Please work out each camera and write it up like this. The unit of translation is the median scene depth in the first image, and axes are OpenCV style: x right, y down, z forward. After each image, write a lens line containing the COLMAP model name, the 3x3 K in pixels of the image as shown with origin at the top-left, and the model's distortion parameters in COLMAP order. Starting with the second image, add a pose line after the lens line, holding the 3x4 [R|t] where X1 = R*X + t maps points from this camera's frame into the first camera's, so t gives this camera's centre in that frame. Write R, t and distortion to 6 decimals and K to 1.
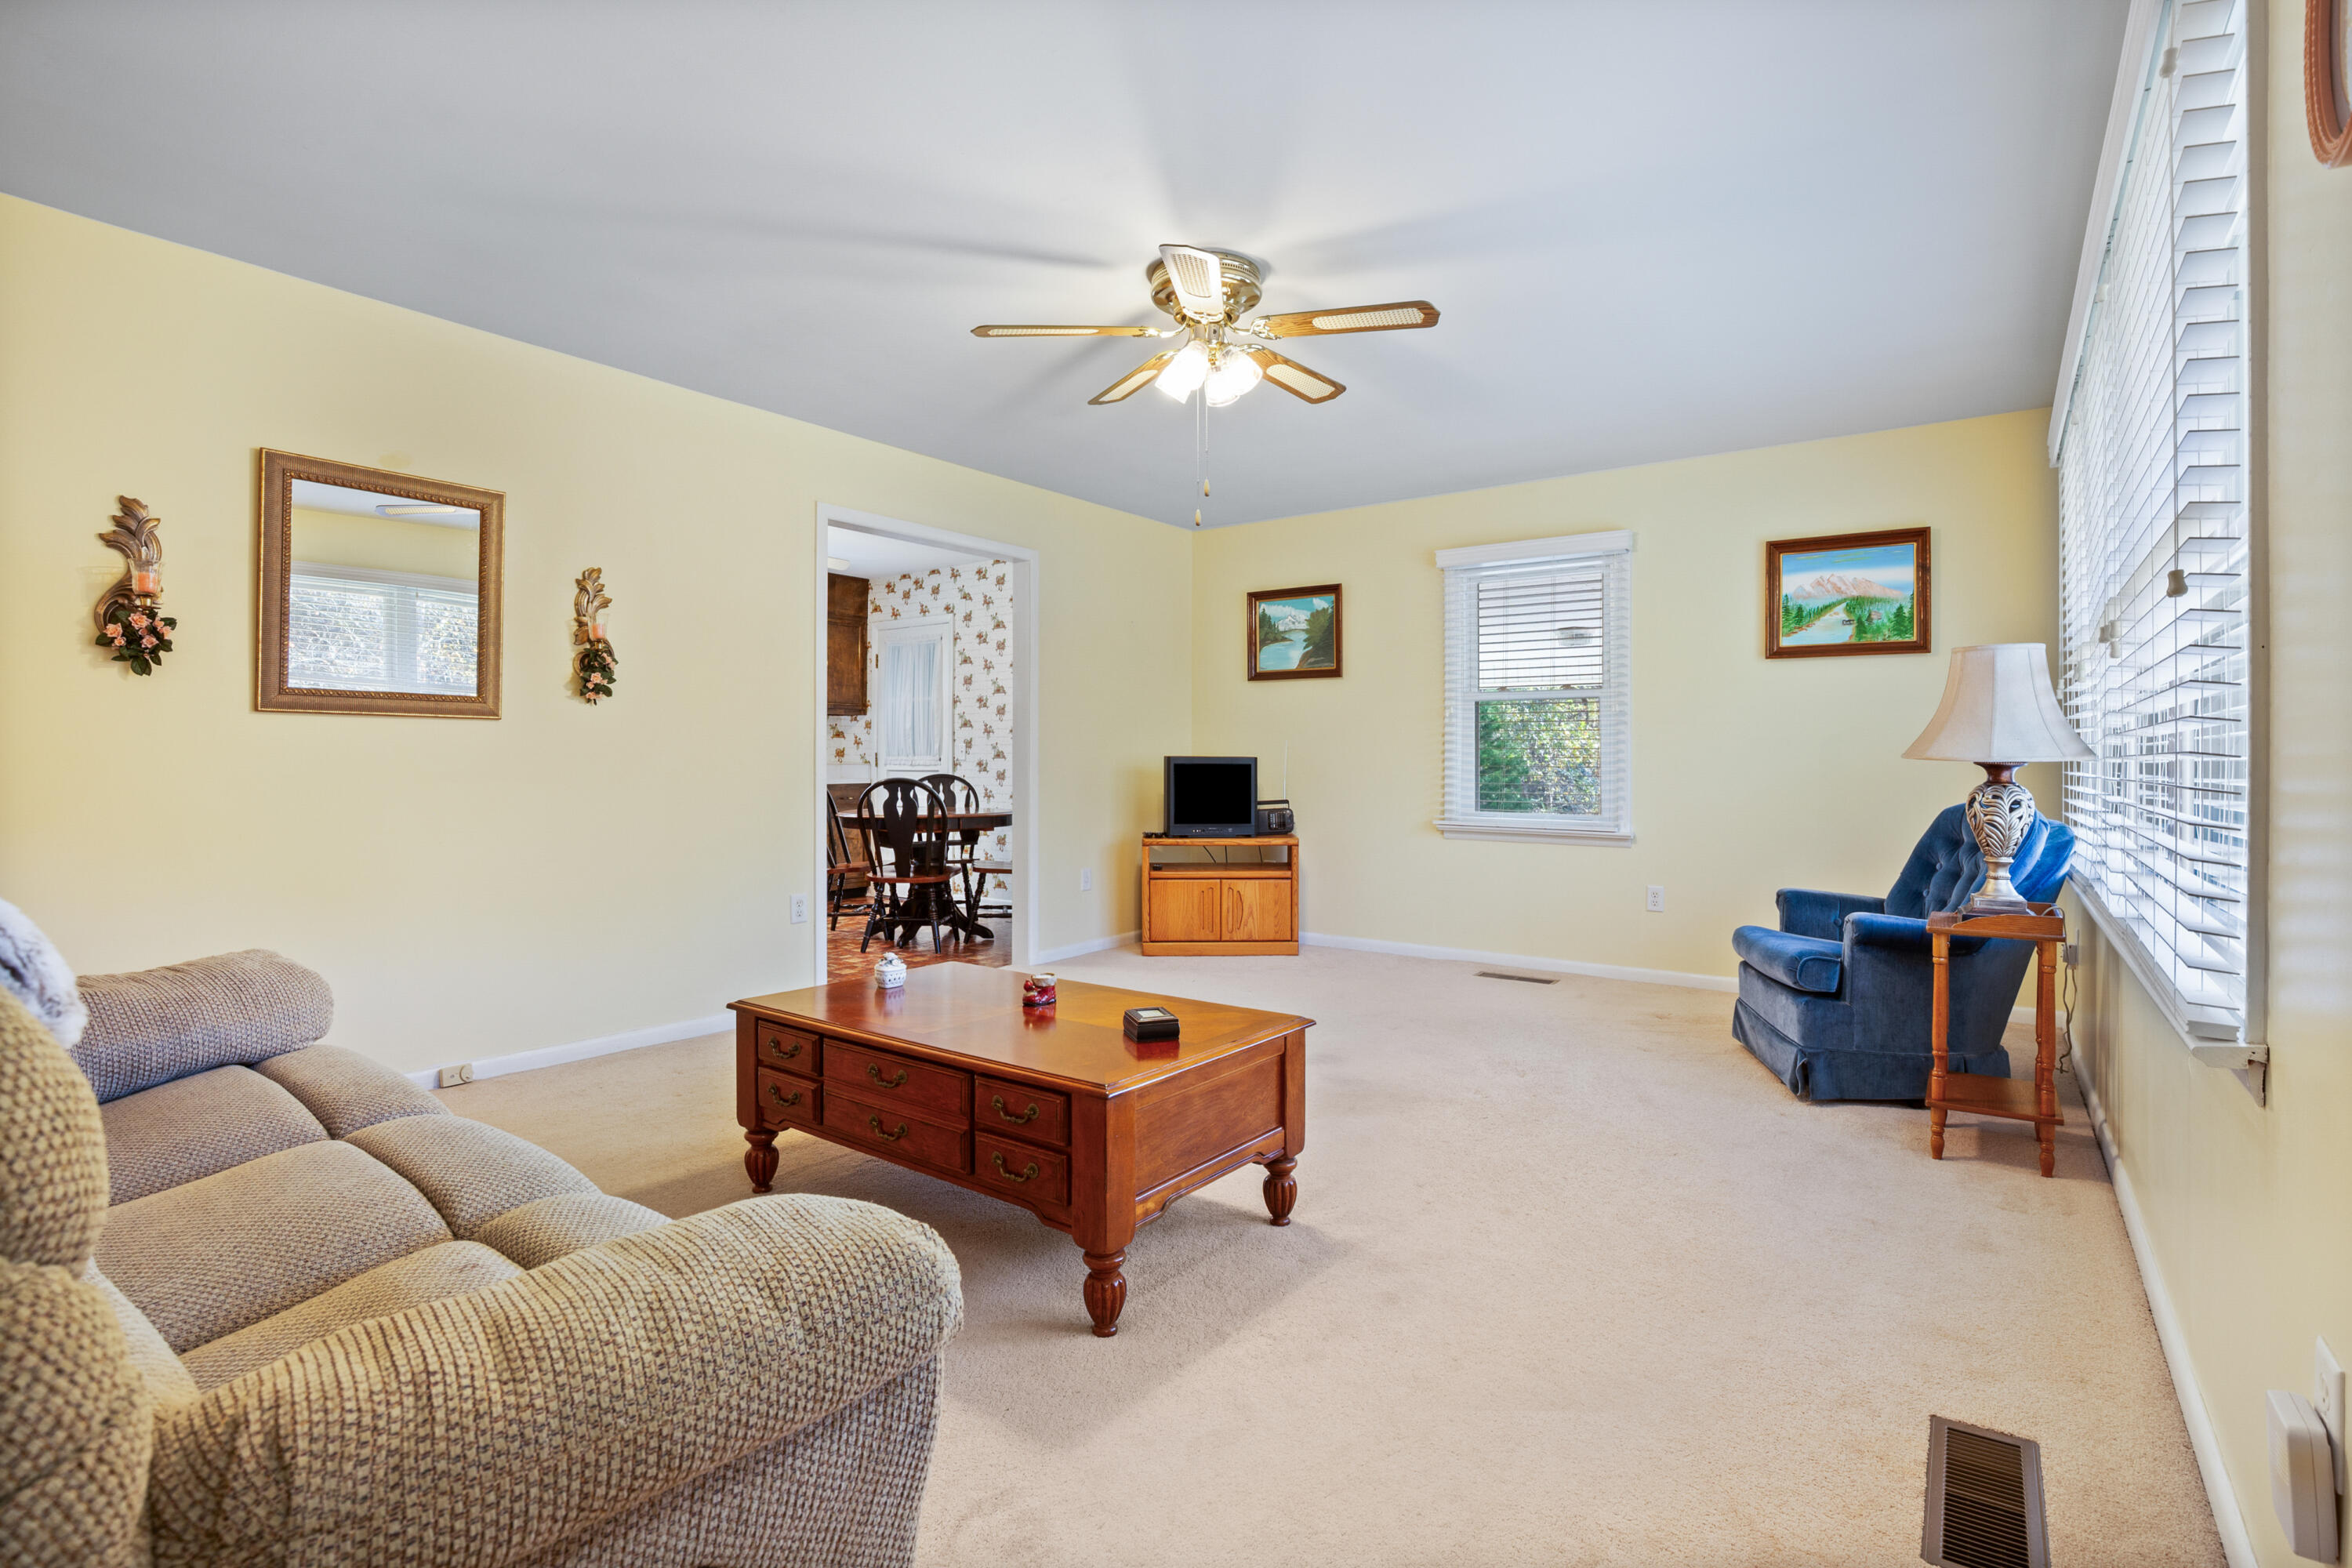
lens RADIAL K [[1124.5, 0, 1177.4], [0, 1124.5, 767.0], [0, 0, 1]] dist [-0.003572, -0.000063]
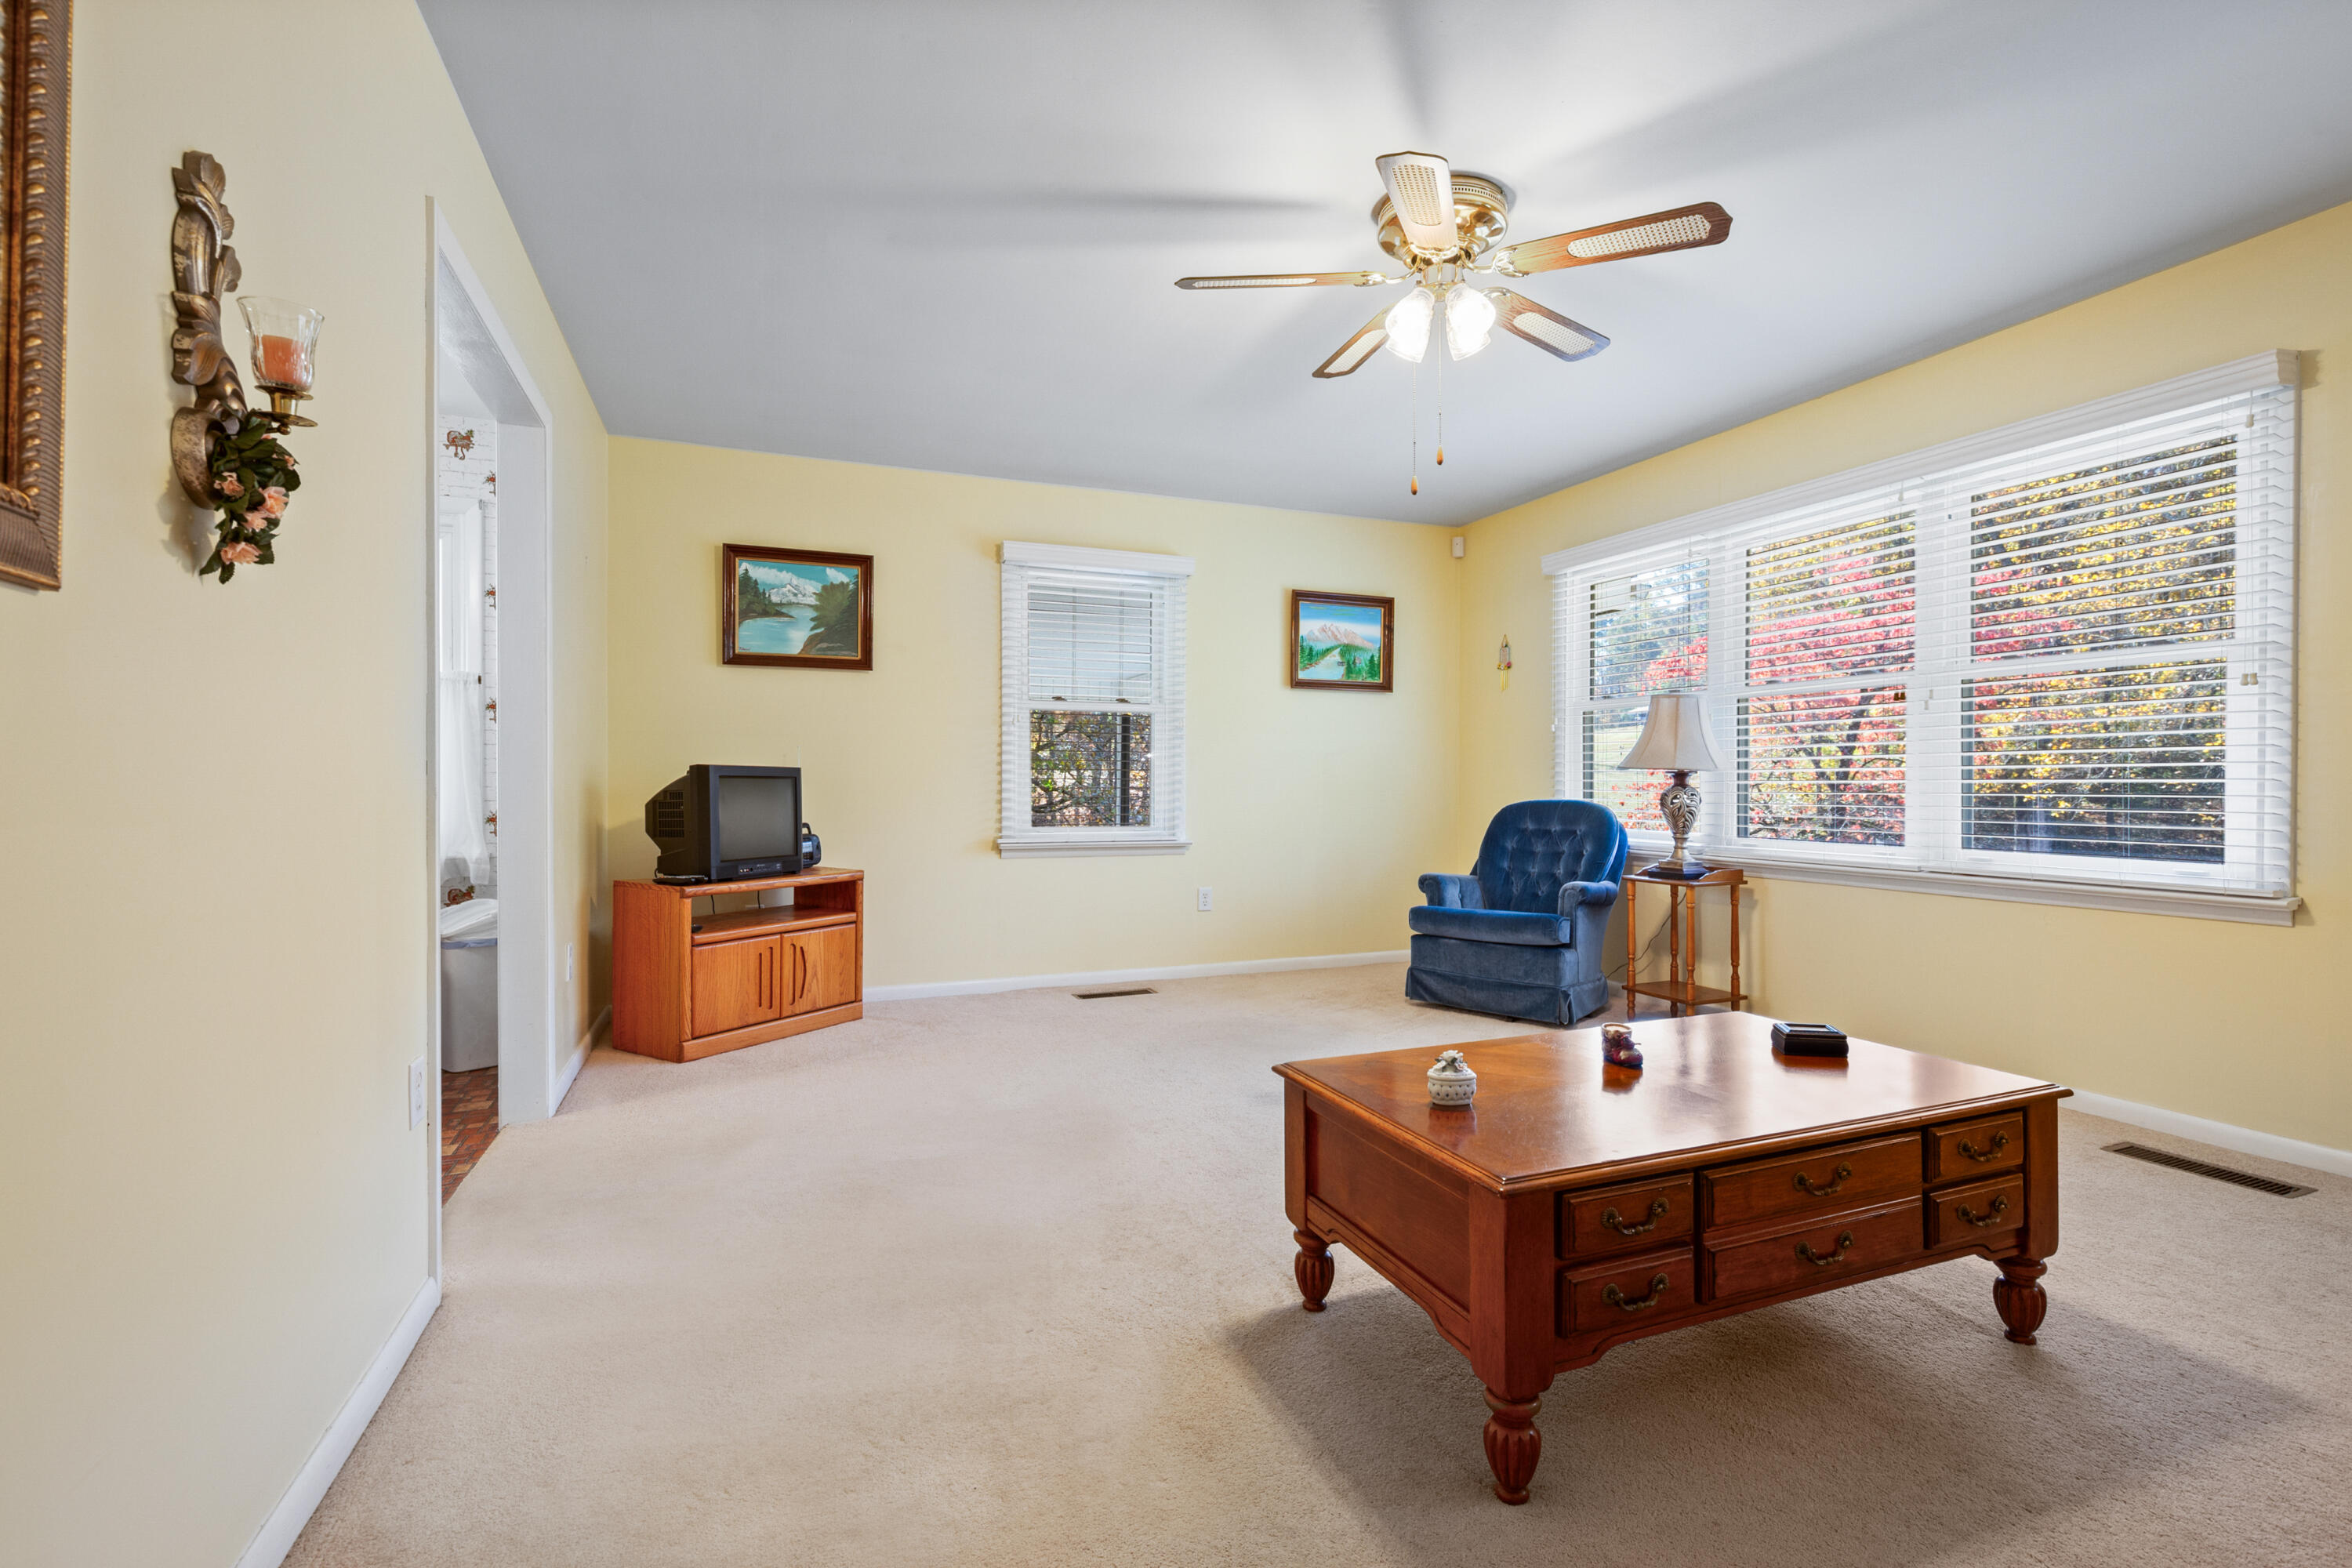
lens RADIAL K [[1053.2, 0, 1176.0], [0, 1053.2, 784.0], [0, 0, 1]] dist [0.000537, 0.000029]
pose [[0.530809, -0.002966, 0.847486, -0.407378], [0.005479, 0.999985, 0.000068, 0.004211], [-0.847474, 0.004607, 0.530817, 0.427135]]
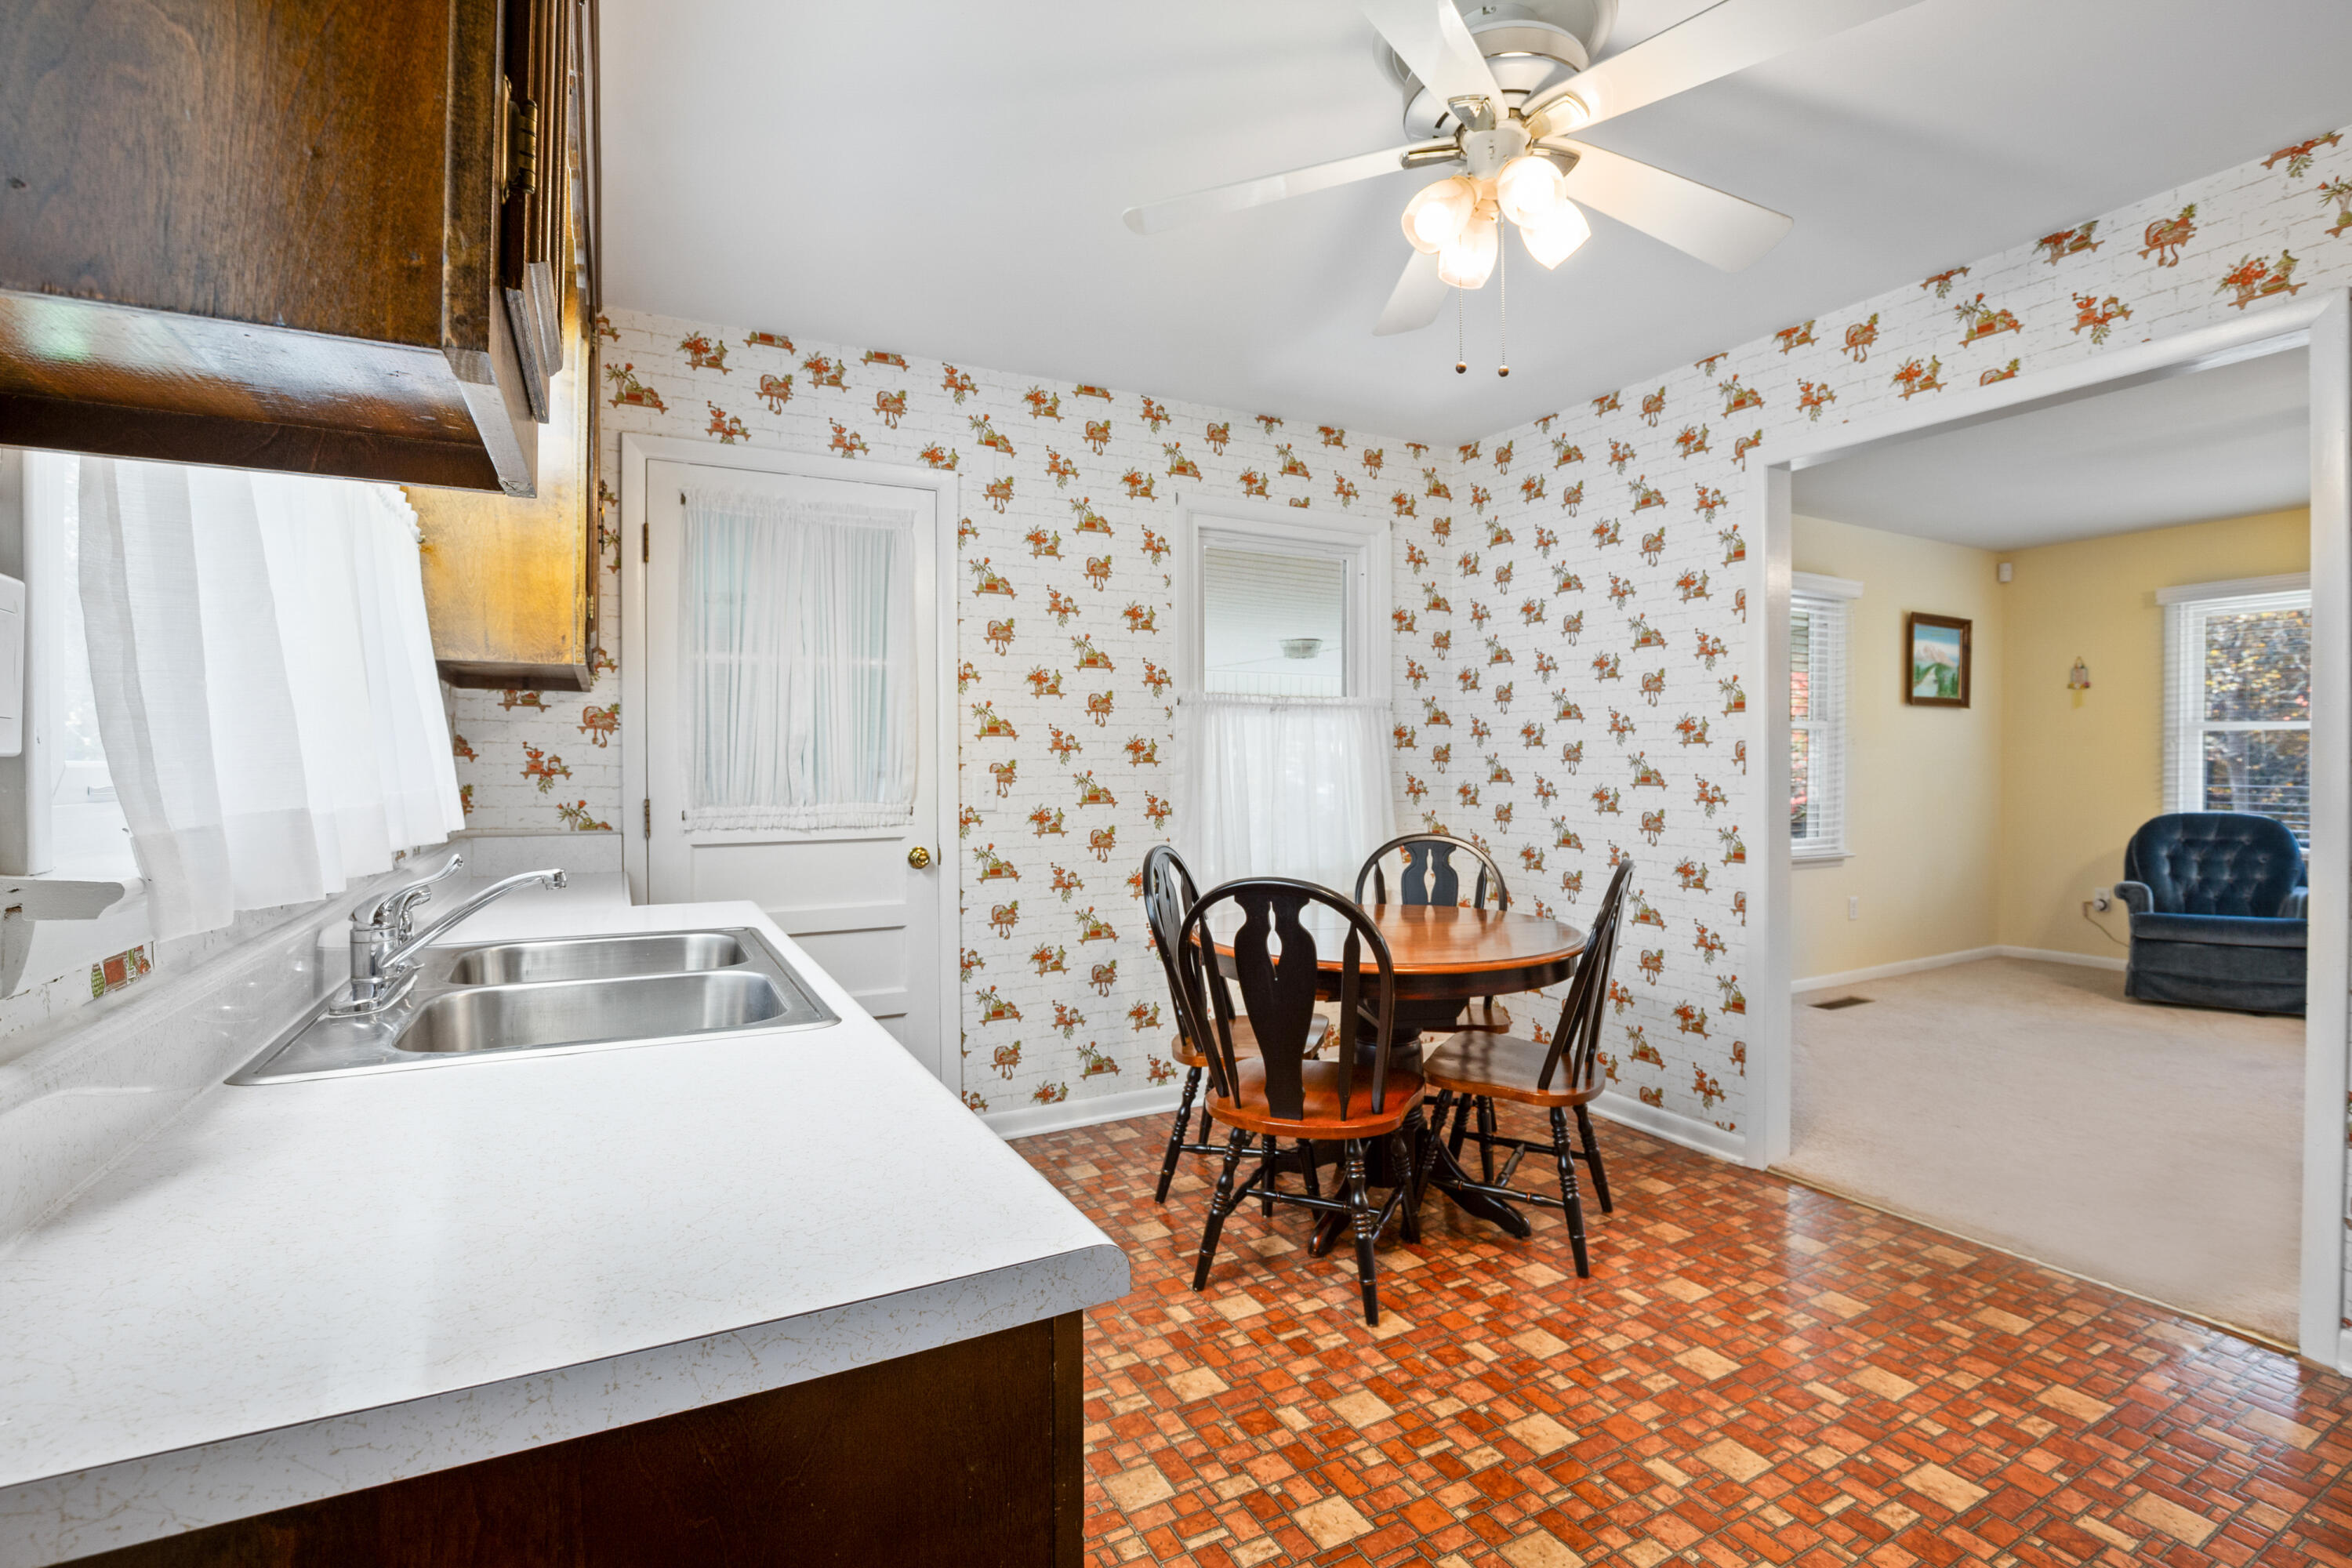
lens RADIAL K [[1124.5, 0, 1177.4], [0, 1124.5, 767.0], [0, 0, 1]] dist [-0.003572, -0.000063]
pose [[0.391129, -0.010042, 0.920281, -0.792040], [0.007980, 0.999940, 0.007520, -0.036057], [-0.920301, 0.004402, 0.391185, 1.054215]]
